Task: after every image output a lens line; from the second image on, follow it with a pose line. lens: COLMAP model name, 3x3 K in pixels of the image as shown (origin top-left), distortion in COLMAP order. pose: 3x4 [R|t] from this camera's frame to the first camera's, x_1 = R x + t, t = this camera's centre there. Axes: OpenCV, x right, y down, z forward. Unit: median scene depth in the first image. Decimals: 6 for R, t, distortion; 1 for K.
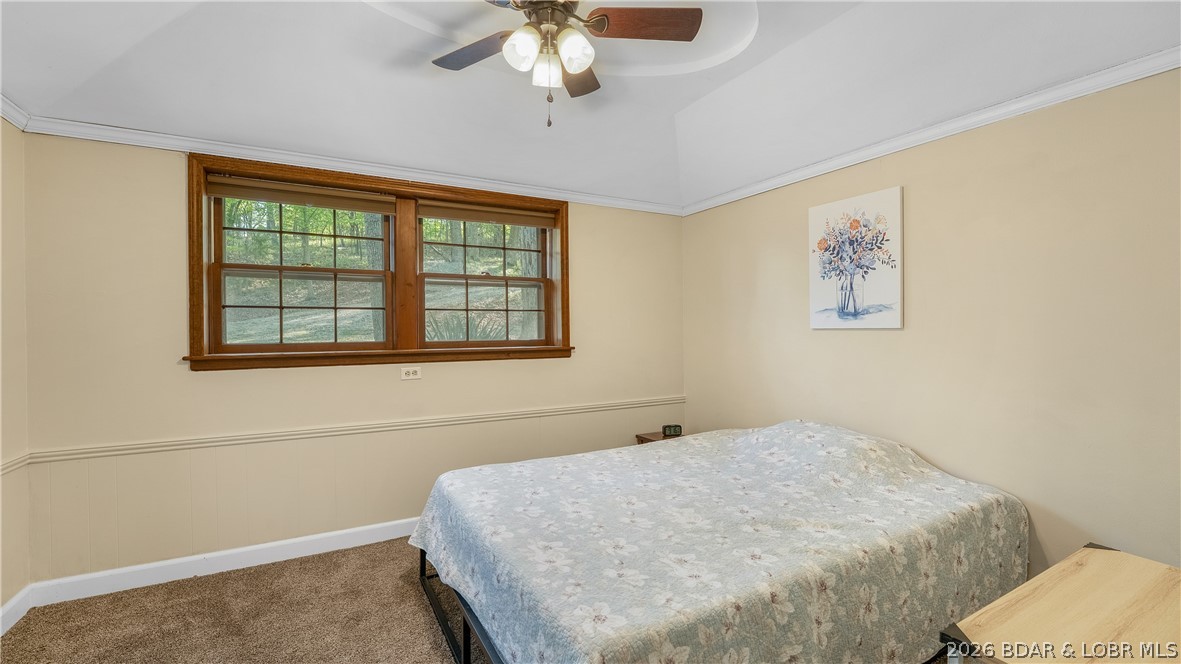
lens RADIAL K [[474.3, 0, 592.0], [0, 474.3, 332.2], [0, 0, 1]] dist [-0.001037, -0.000052]
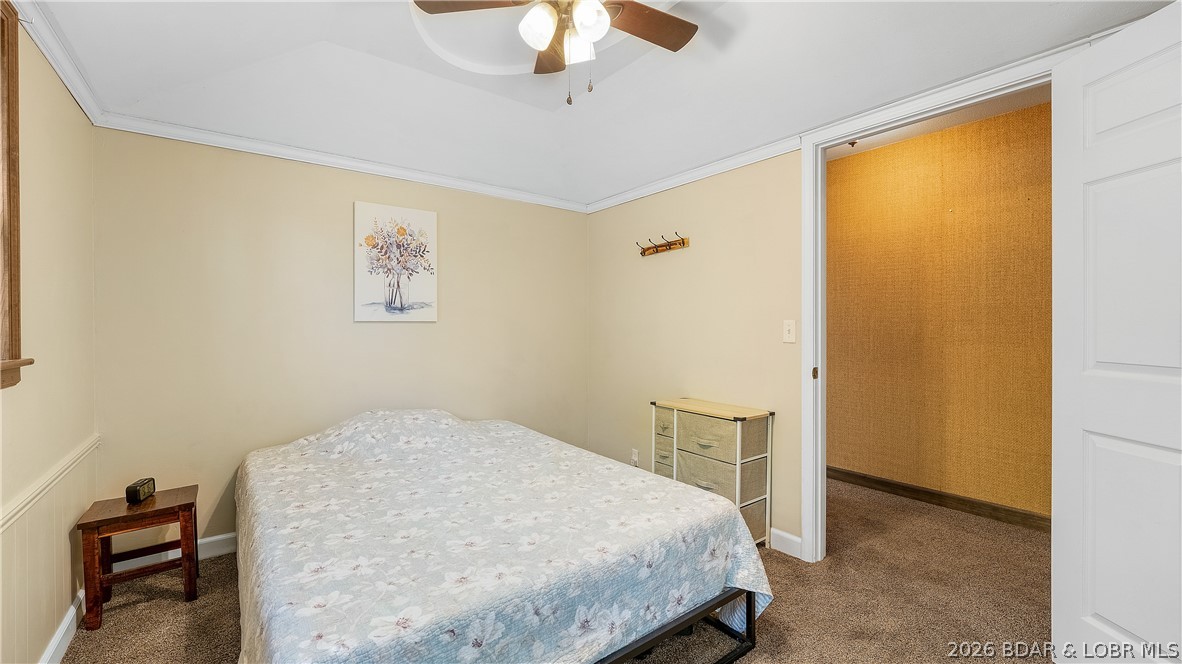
lens RADIAL K [[488.8, 0, 584.8], [0, 488.8, 322.2], [0, 0, 1]] dist [-0.001012, -0.000091]
pose [[-0.123766, 0.006369, 0.992291, -0.681495], [0.005246, 0.999970, -0.005764, 0.003493], [-0.992298, 0.004493, -0.123795, 0.705231]]
